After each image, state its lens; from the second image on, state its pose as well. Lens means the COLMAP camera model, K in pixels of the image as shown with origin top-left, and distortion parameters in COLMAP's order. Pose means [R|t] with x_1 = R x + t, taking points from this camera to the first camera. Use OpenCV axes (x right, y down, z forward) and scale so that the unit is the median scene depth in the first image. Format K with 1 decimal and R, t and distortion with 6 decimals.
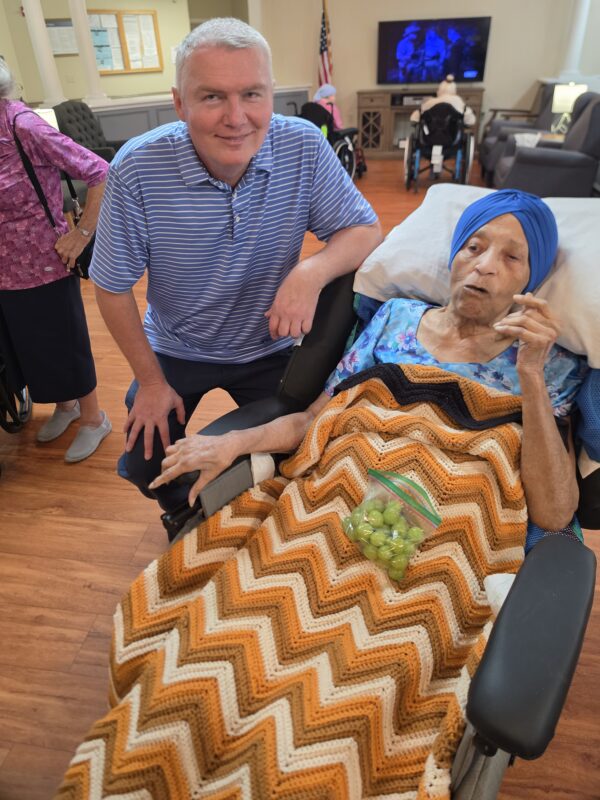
lens RADIAL K [[545.2, 0, 300.0], [0, 545.2, 400.0], [0, 0, 1]] dist [-0.008694, -0.006359]
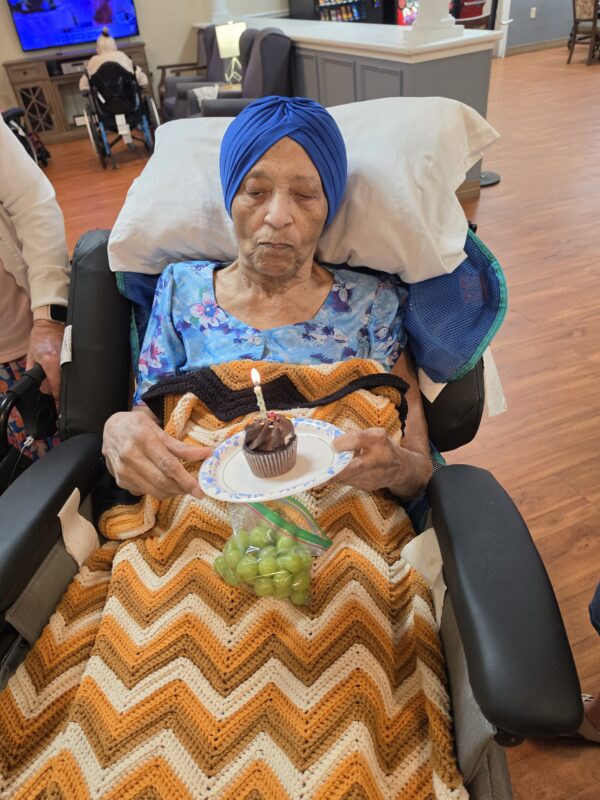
lens RADIAL K [[549.6, 0, 249.2], [0, 549.6, 411.0], [0, 0, 1]] dist [-0.005402, -0.002838]
pose [[0.874983, -0.363160, 0.320187, -0.022999], [0.360777, 0.930095, 0.069022, -0.006672], [-0.322870, 0.055123, 0.944837, 0.129452]]
